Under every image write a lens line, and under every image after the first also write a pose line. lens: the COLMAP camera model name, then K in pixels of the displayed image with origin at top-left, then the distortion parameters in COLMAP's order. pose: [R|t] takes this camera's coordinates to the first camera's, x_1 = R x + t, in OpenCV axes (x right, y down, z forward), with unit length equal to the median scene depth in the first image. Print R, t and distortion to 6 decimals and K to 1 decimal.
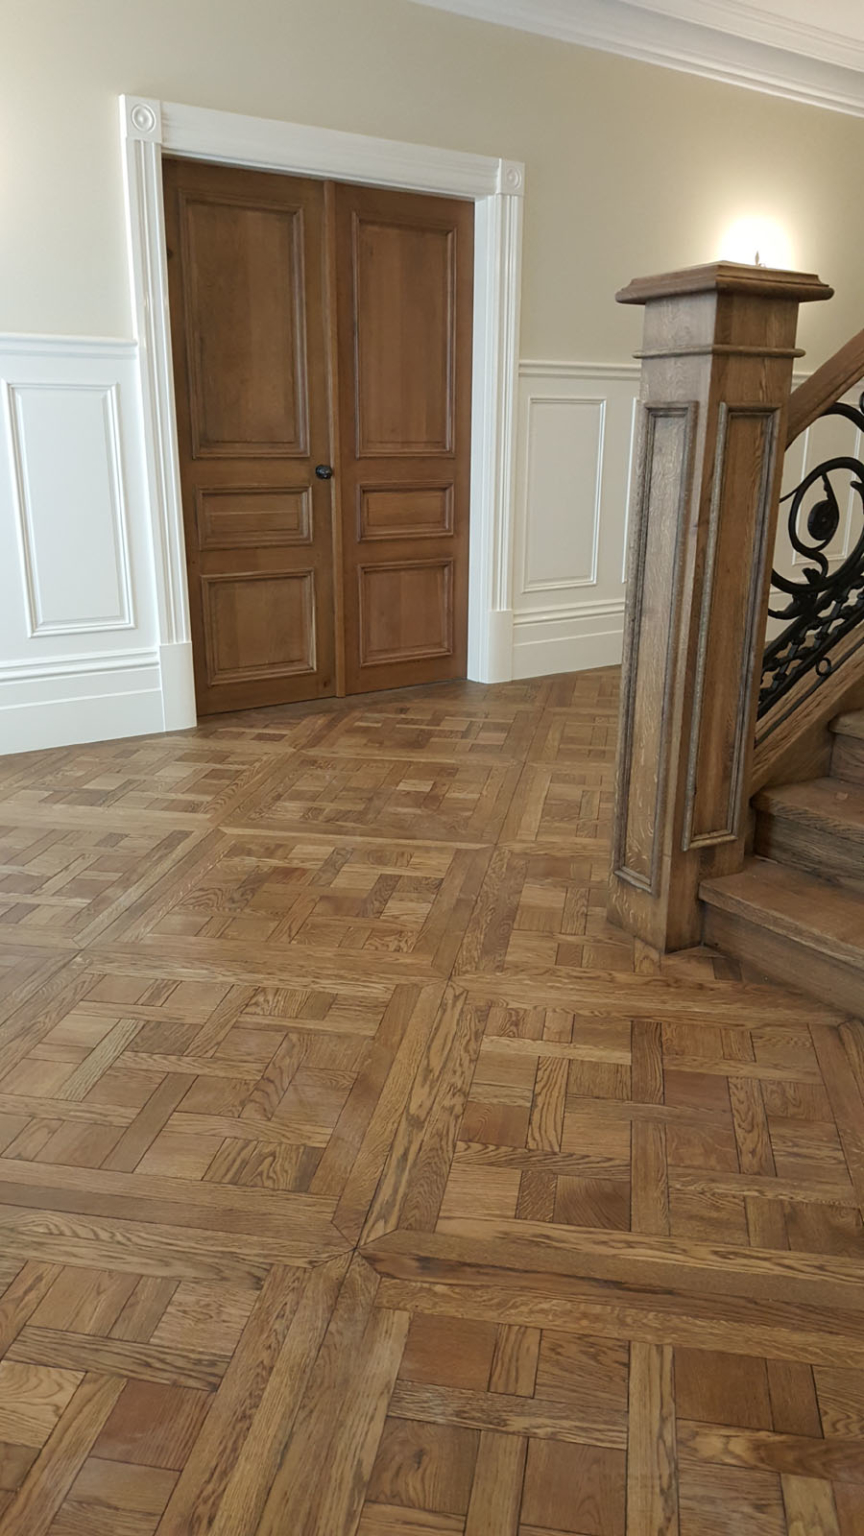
lens RADIAL K [[1147.5, 0, 429.9], [0, 1147.5, 769.8], [0, 0, 1]] dist [0.003953, -0.003511]
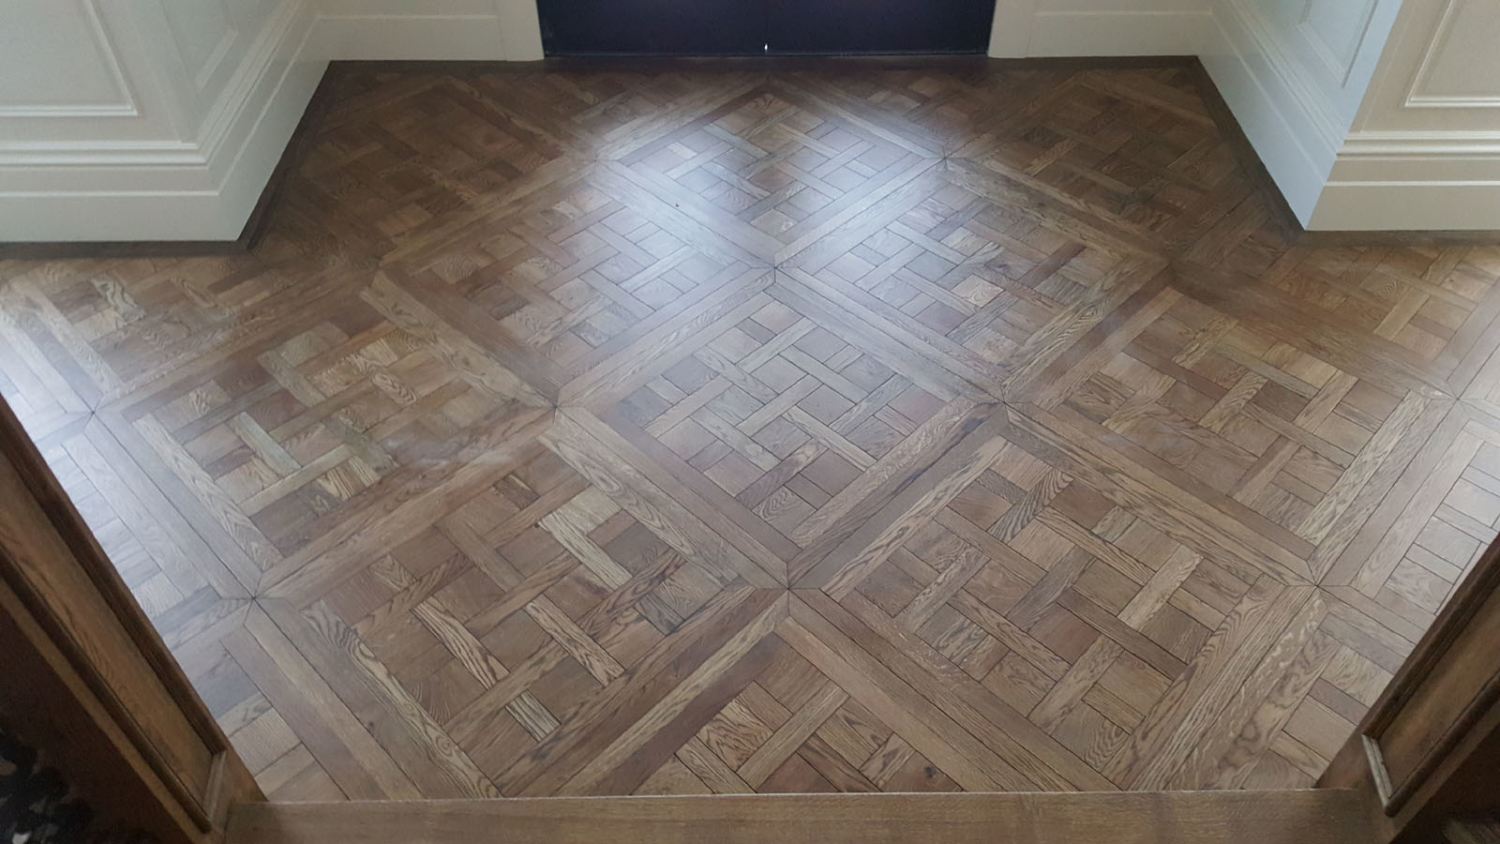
lens RADIAL K [[1120.6, 0, 748.3], [0, 1120.6, 420.8], [0, 0, 1]] dist [0.003953, -0.003511]
pose [[-0.561796, 0.595566, -0.574183, 1.198201], [-0.229634, 0.554526, 0.799856, -0.894572], [0.794766, 0.581208, -0.174768, 0.997682]]
